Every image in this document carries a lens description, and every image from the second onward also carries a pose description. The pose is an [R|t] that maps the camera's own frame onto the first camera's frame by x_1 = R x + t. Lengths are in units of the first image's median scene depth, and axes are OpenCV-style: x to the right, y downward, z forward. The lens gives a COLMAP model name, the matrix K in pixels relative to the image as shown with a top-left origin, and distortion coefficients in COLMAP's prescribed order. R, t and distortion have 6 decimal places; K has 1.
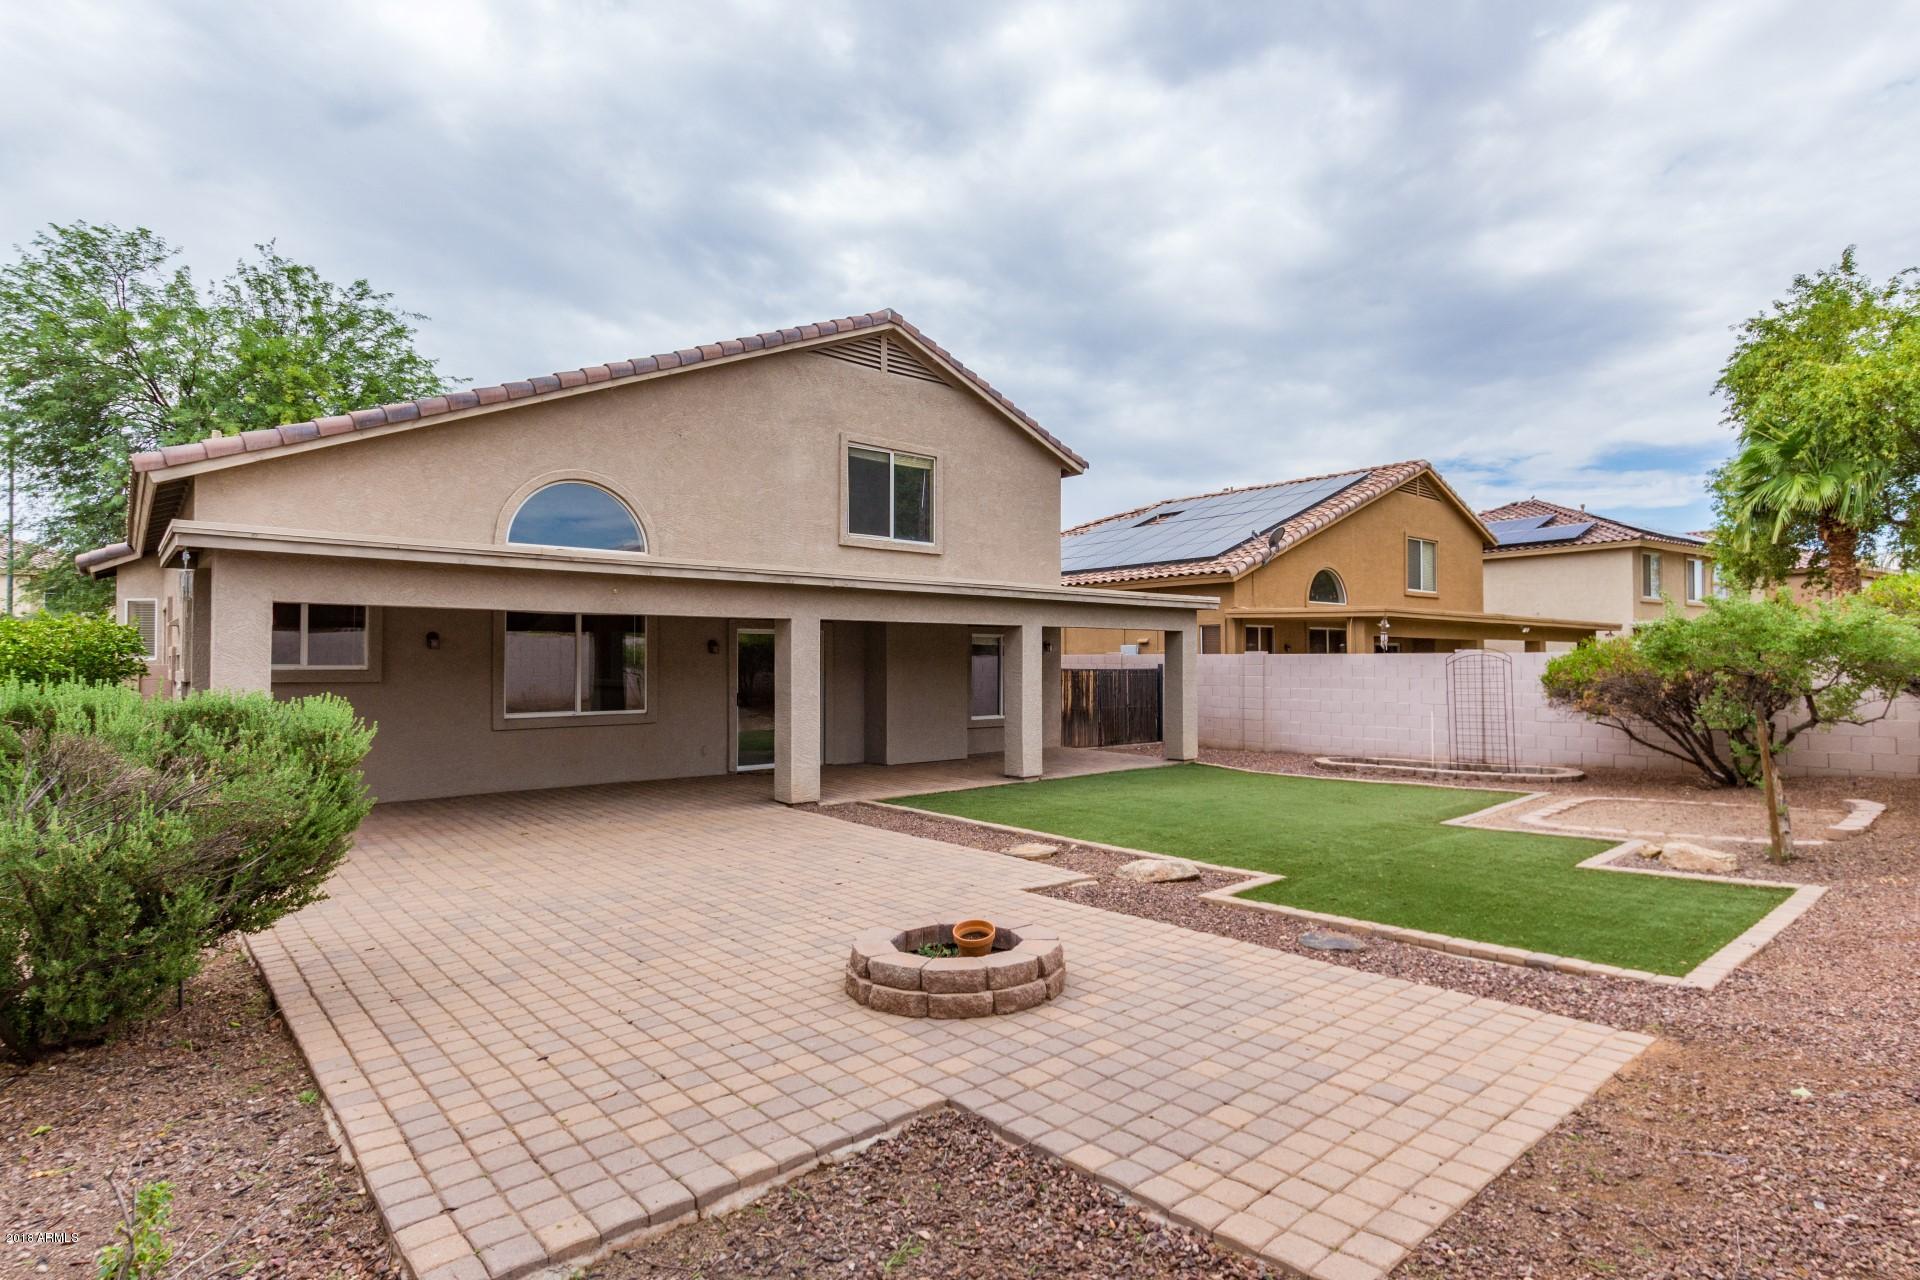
lens RADIAL K [[960.6, 0, 963.2], [0, 960.6, 643.9], [0, 0, 1]] dist [0.000681, 0.000010]
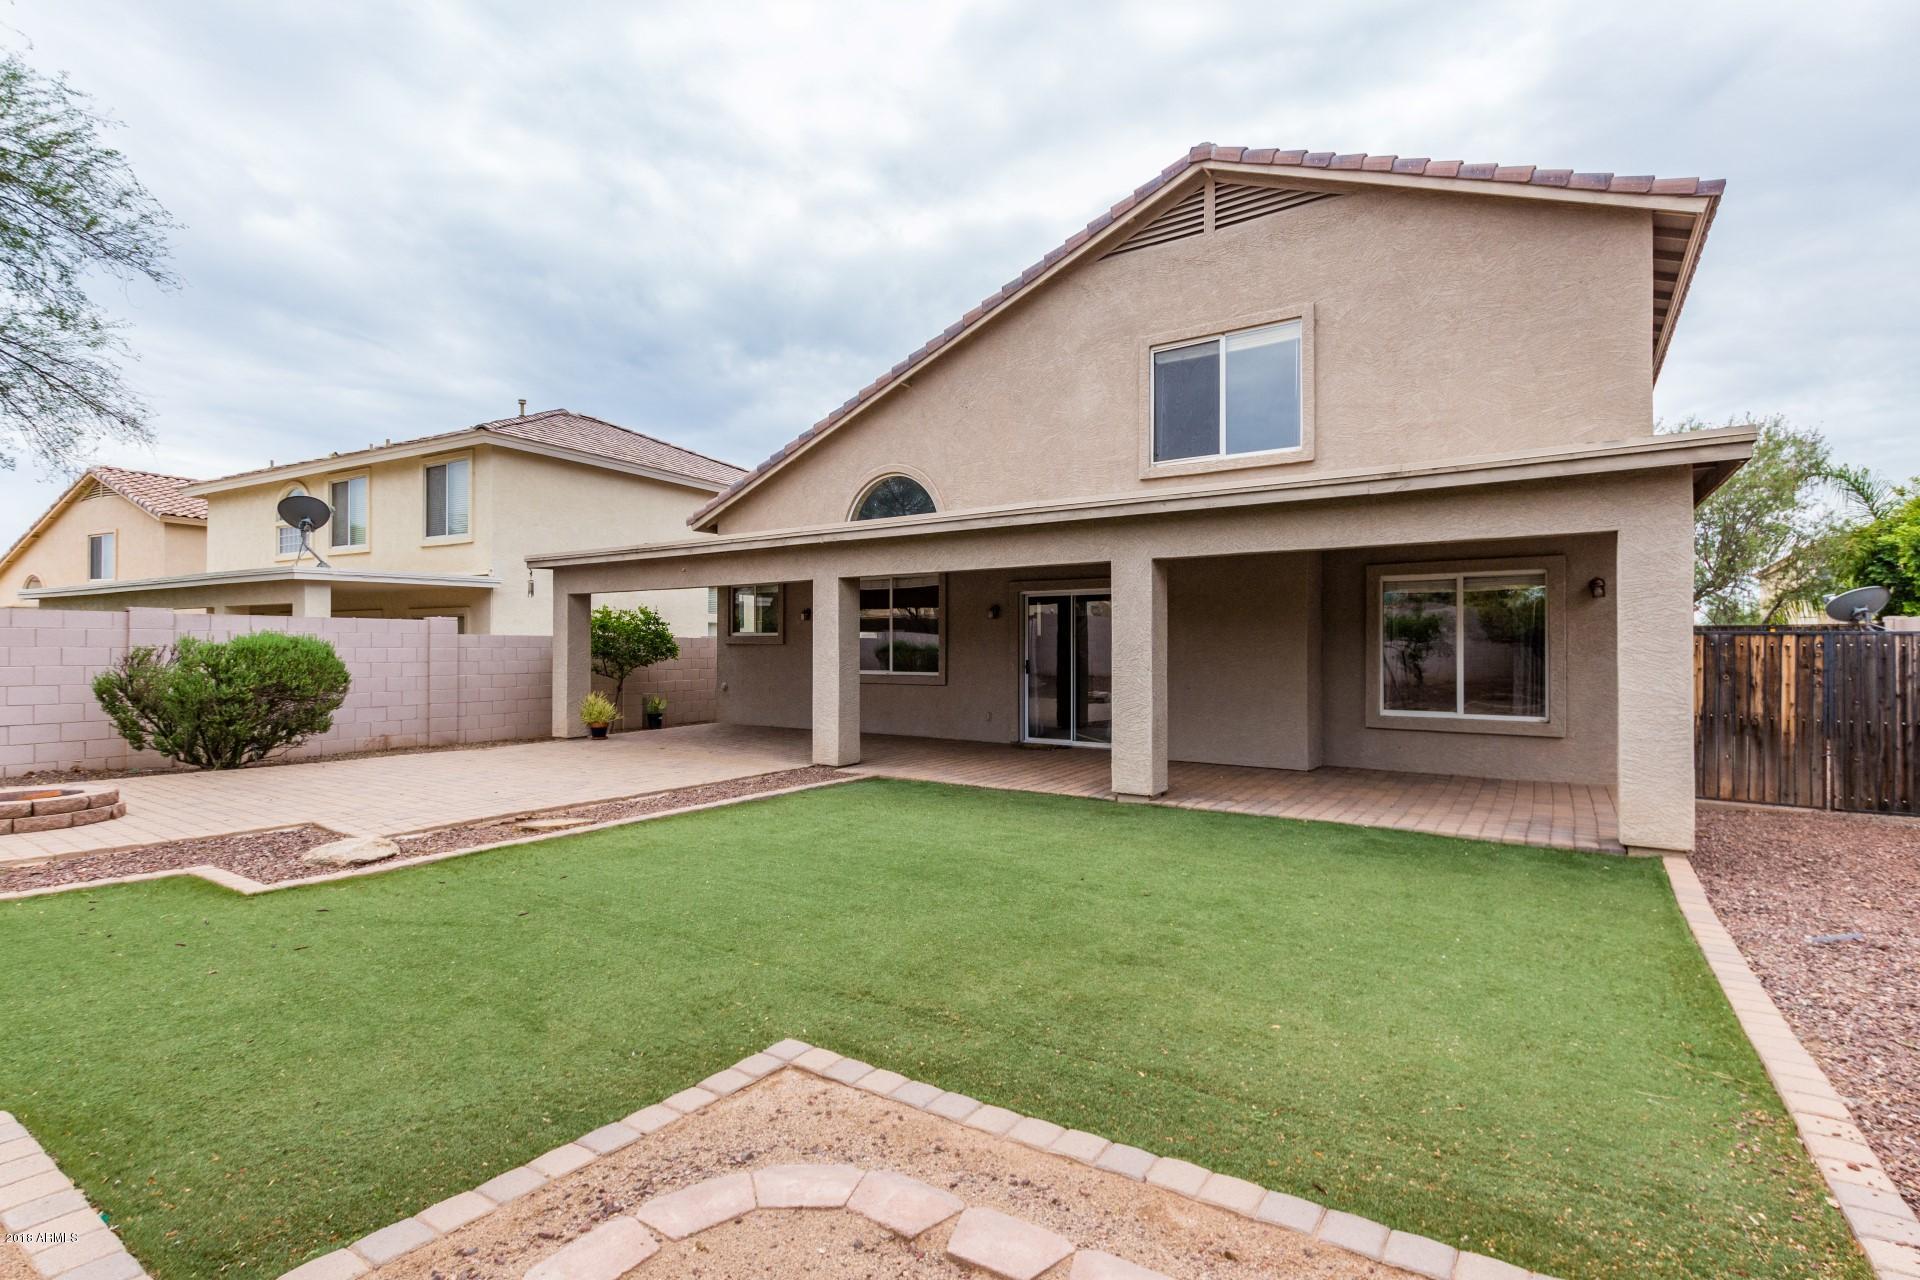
lens RADIAL K [[900.5, 0, 961.1], [0, 900.5, 644.6], [0, 0, 1]] dist [0.009374, 0.000217]
pose [[0.254567, -0.004274, -0.967046, 0.555462], [0.017750, 0.999842, 0.000253, 0.031901], [0.966892, -0.017229, 0.254602, 0.650943]]
